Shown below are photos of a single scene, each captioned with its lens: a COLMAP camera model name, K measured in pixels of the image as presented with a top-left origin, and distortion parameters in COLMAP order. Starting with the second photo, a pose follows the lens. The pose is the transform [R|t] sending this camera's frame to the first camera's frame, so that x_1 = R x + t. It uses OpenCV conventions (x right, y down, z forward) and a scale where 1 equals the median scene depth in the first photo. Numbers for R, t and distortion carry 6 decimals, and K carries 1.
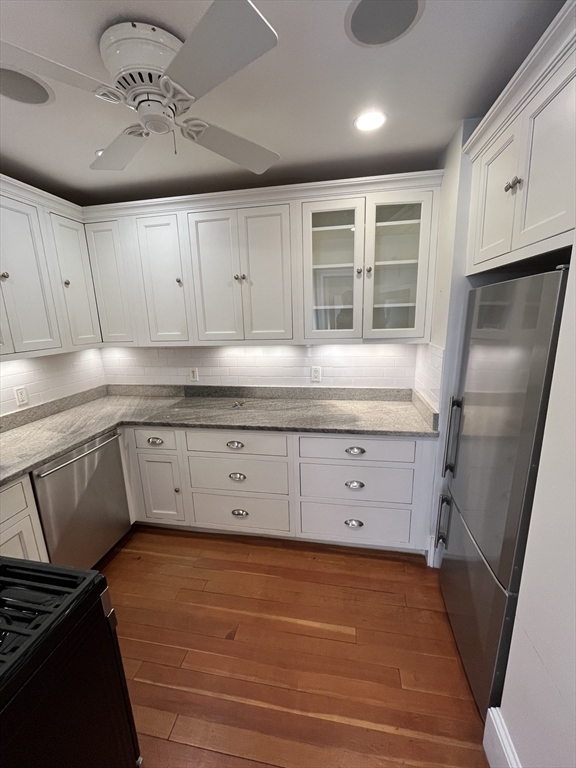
lens RADIAL K [[308.7, 0, 287.9], [0, 308.7, 384.4], [0, 0, 1]] dist [-0.004640, -0.000357]
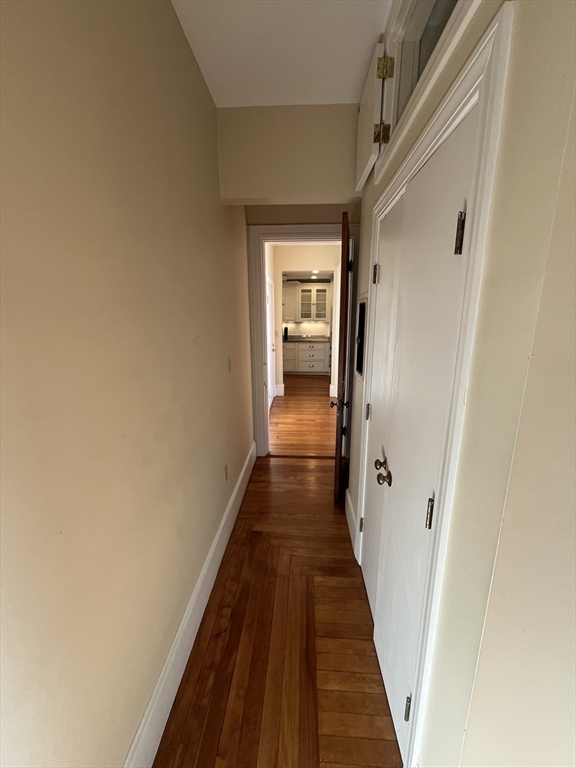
lens RADIAL K [[308.7, 0, 287.0], [0, 308.7, 383.0], [0, 0, 1]] dist [-0.004640, -0.000357]
pose [[0.993692, 0.000337, 0.112146, -0.575053], [-0.001607, 0.999936, 0.011230, 0.646040], [-0.112135, -0.011339, 0.993628, -3.092333]]
